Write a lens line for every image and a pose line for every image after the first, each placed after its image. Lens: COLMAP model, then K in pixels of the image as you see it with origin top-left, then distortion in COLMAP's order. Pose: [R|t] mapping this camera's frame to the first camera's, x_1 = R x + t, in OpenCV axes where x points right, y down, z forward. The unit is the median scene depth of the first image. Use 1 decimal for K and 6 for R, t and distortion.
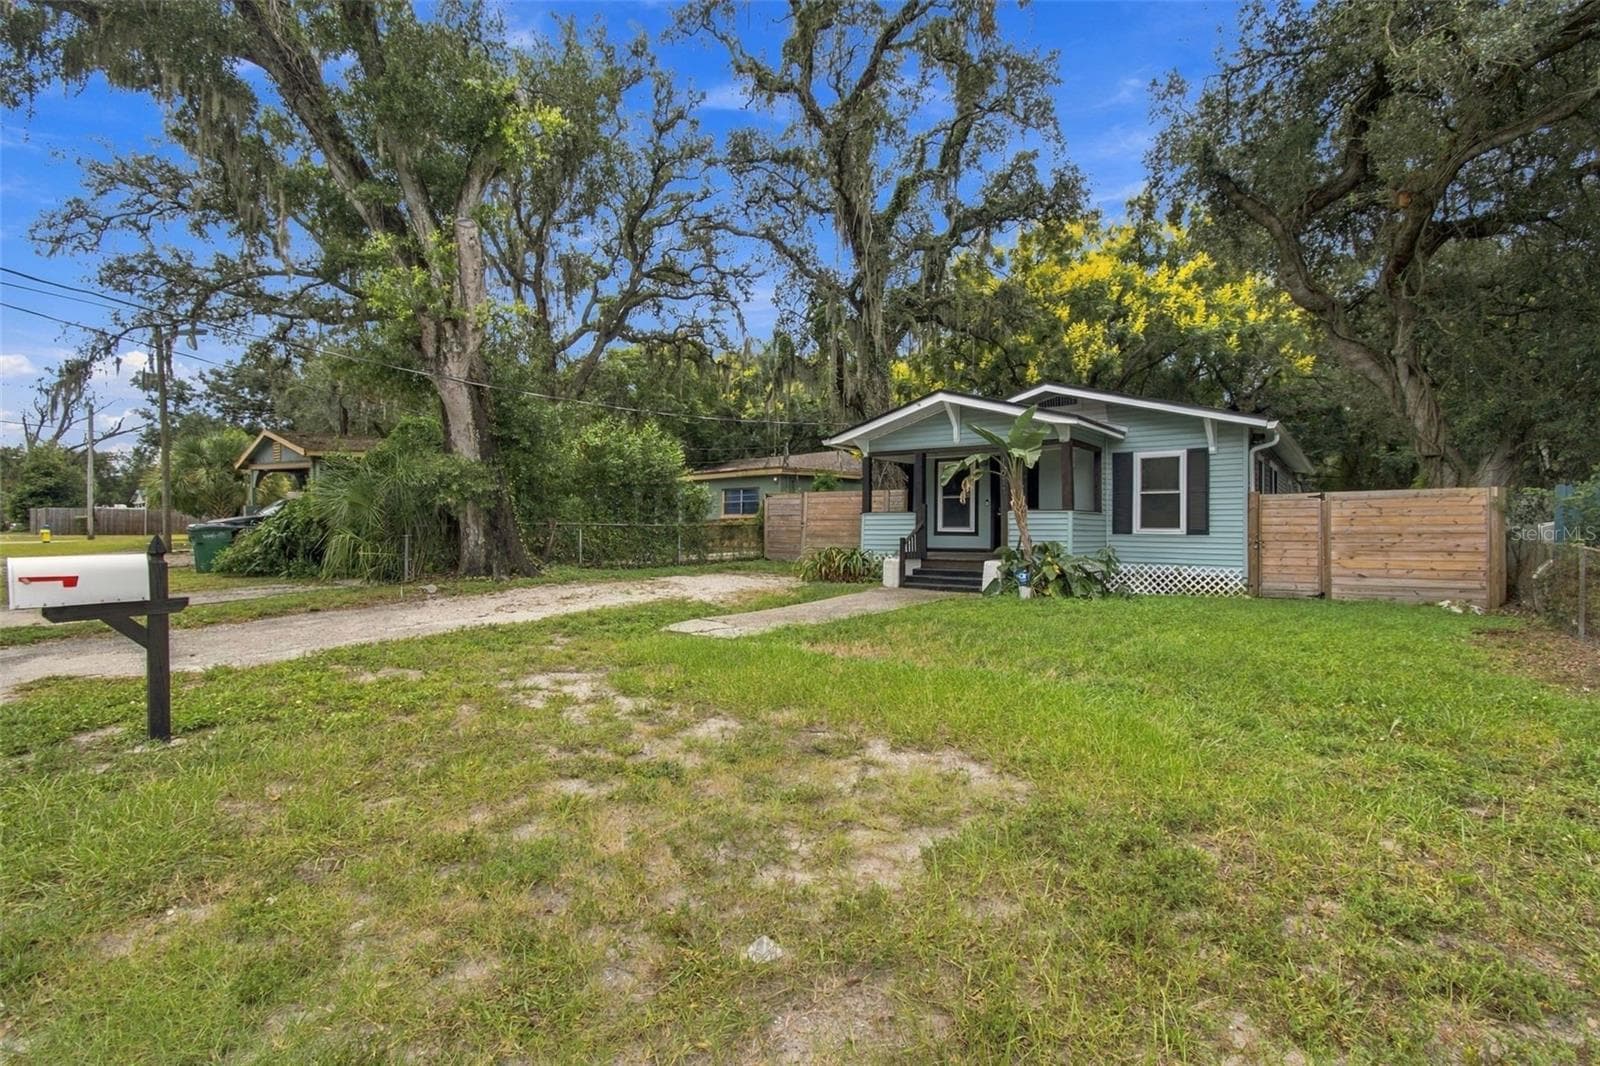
lens RADIAL K [[702.6, 0, 800.0], [0, 702.6, 533.0], [0, 0, 1]] dist [0.000011, 0.000006]
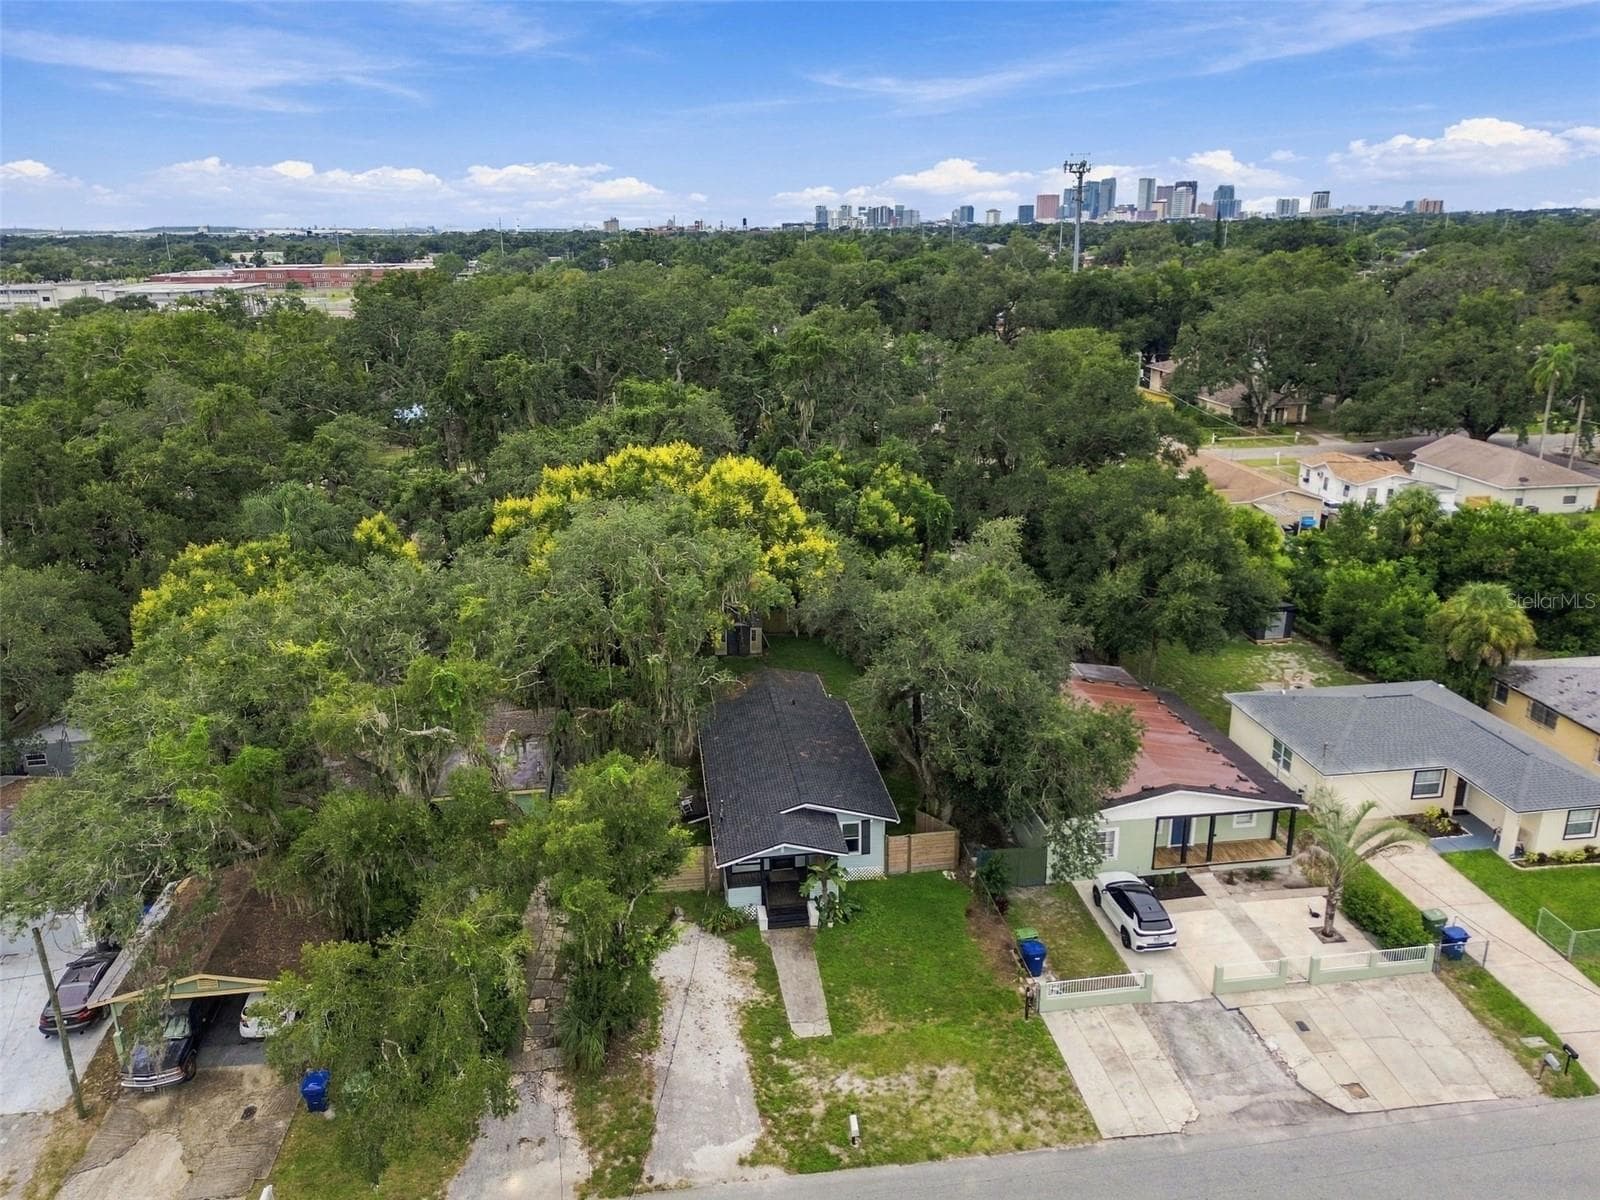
lens RADIAL K [[1128.7, 0, 800.0], [0, 1128.7, 600.0], [0, 0, 1]] dist [0.076778, -0.067979]
pose [[0.700473, -0.218357, 0.679454, -1.865951], [0.010289, 0.955035, 0.296314, -1.846758], [-0.713604, -0.200569, 0.671223, -1.128981]]
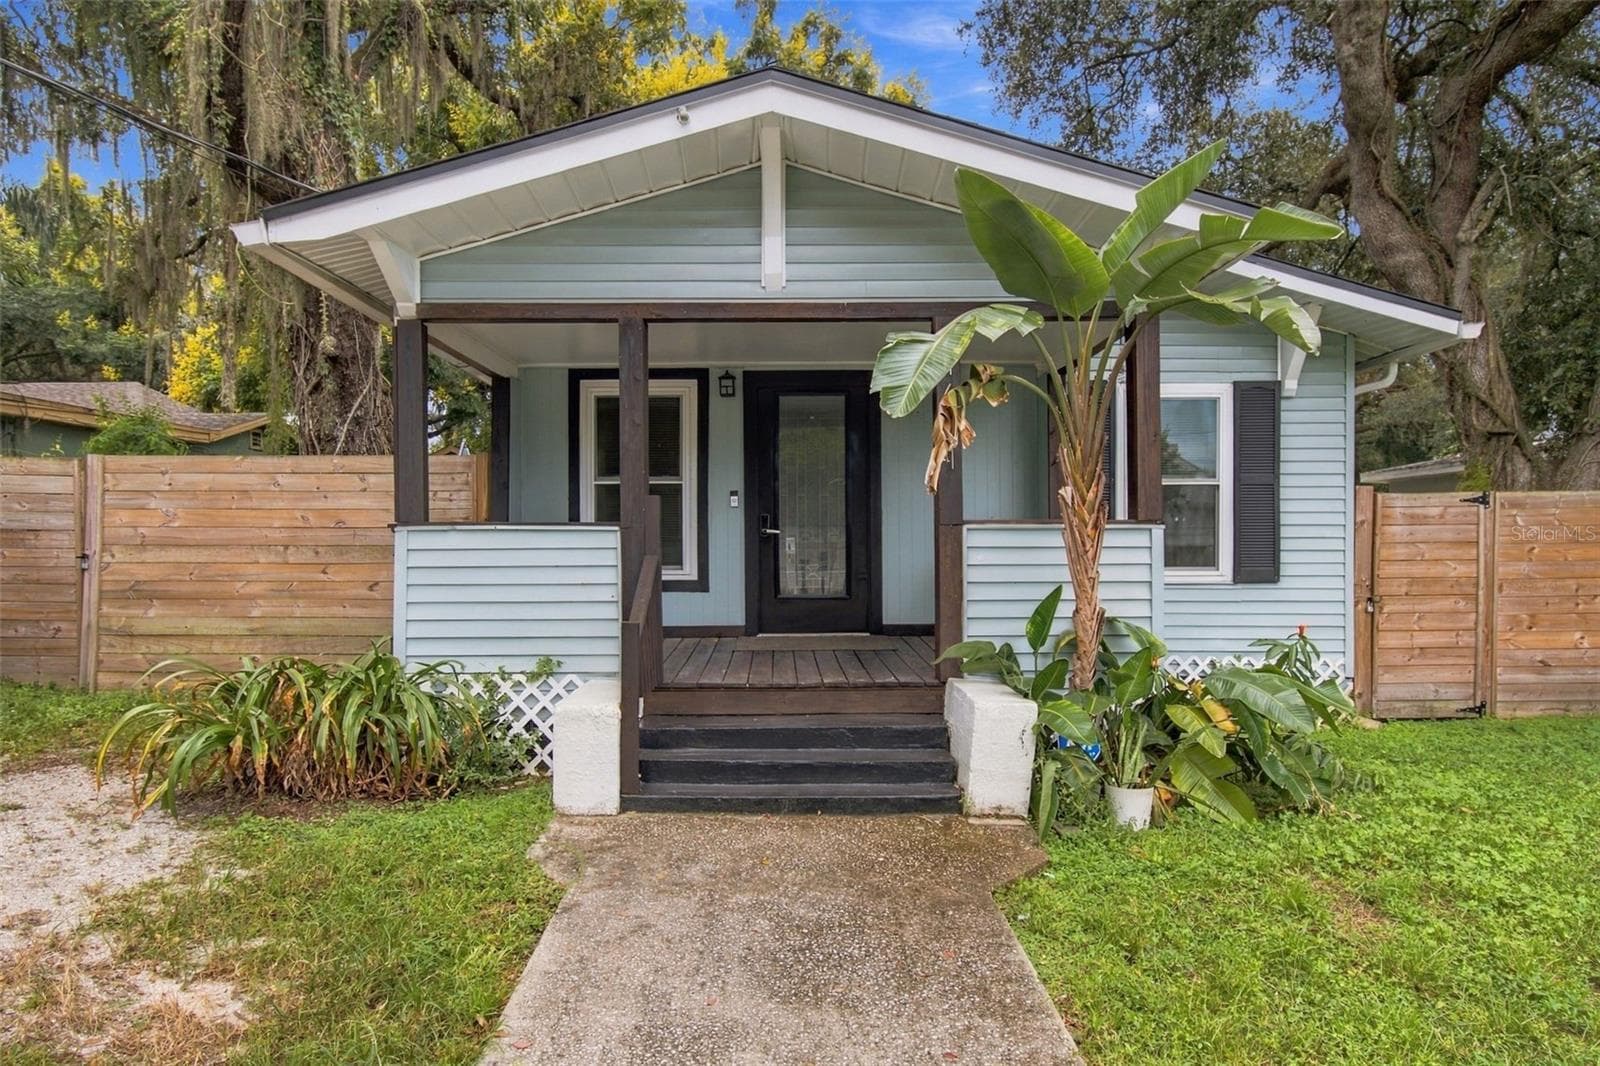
lens RADIAL K [[1019.1, 0, 795.2], [0, 1019.1, 579.0], [0, 0, 1]] dist [0.000450, 0.001337]
pose [[0.788823, -0.023207, 0.614182, -0.039920], [0.008633, 0.999607, 0.026683, -0.018801], [-0.614560, -0.015746, 0.788713, 0.668528]]
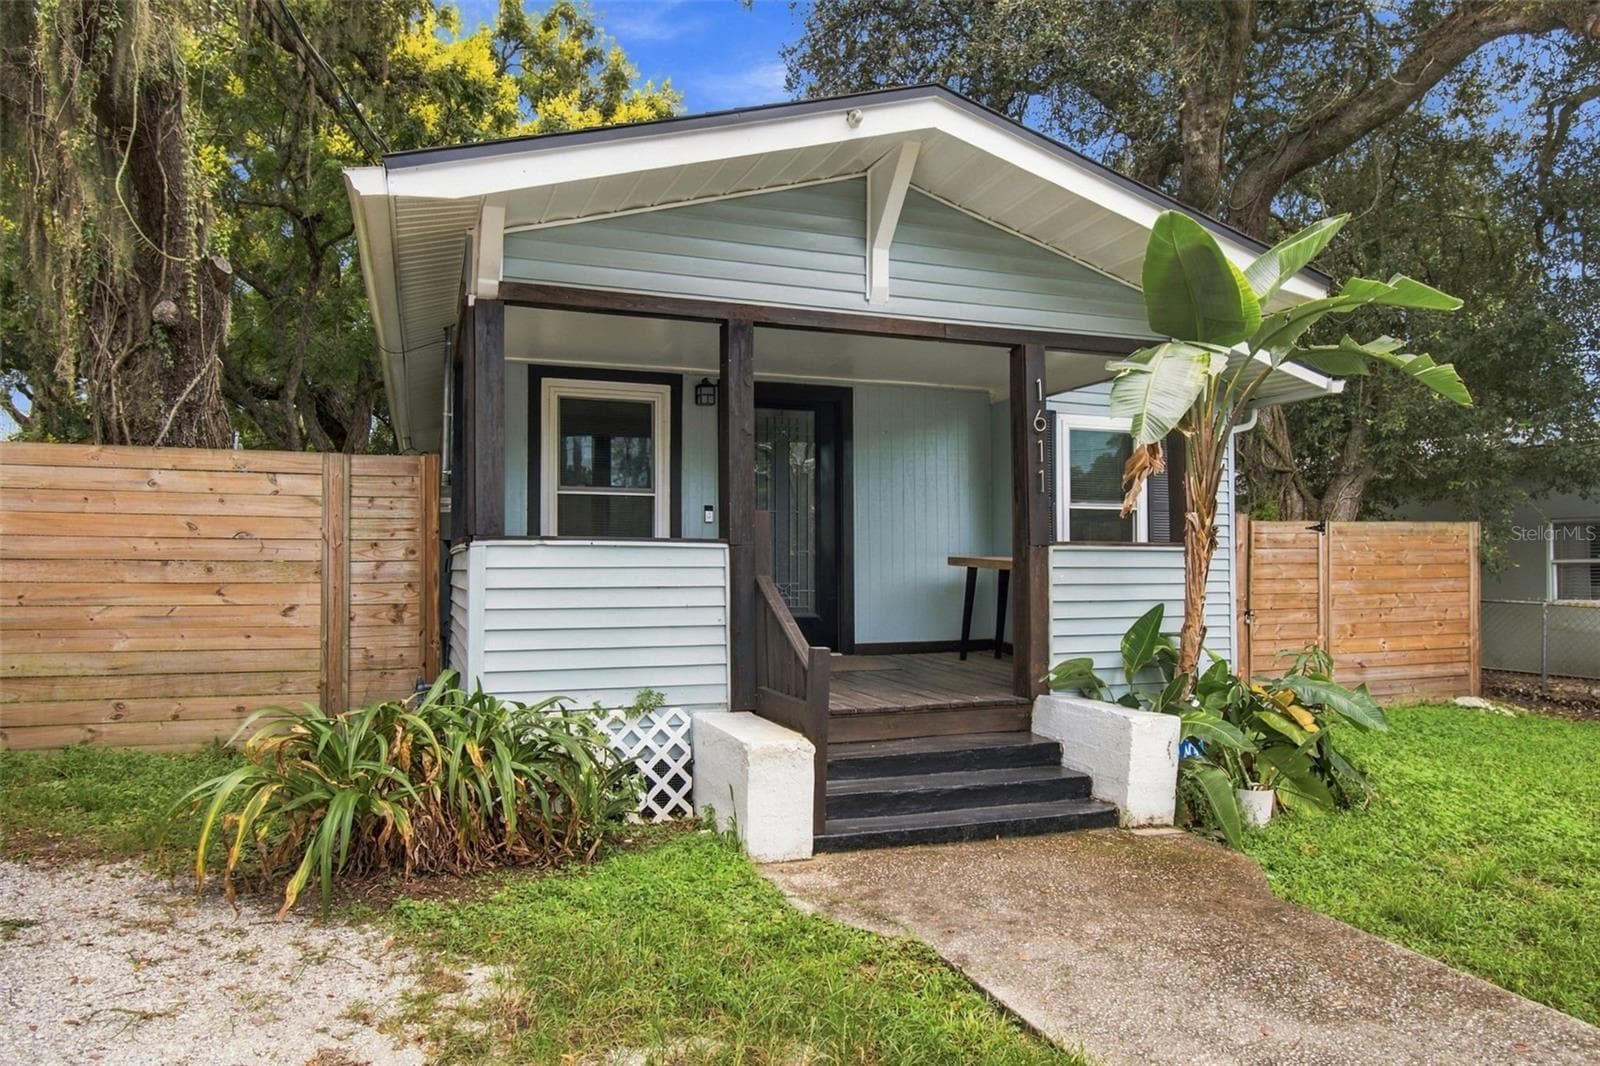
lens RADIAL K [[1044.7, 0, 799.6], [0, 1044.7, 557.2], [0, 0, 1]] dist [0.002706, 0.000072]
pose [[0.530982, 0.003632, 0.847375, -0.165876], [0.004292, 0.999966, -0.006976, -0.022026], [-0.847372, 0.007341, 0.530948, 0.818930]]
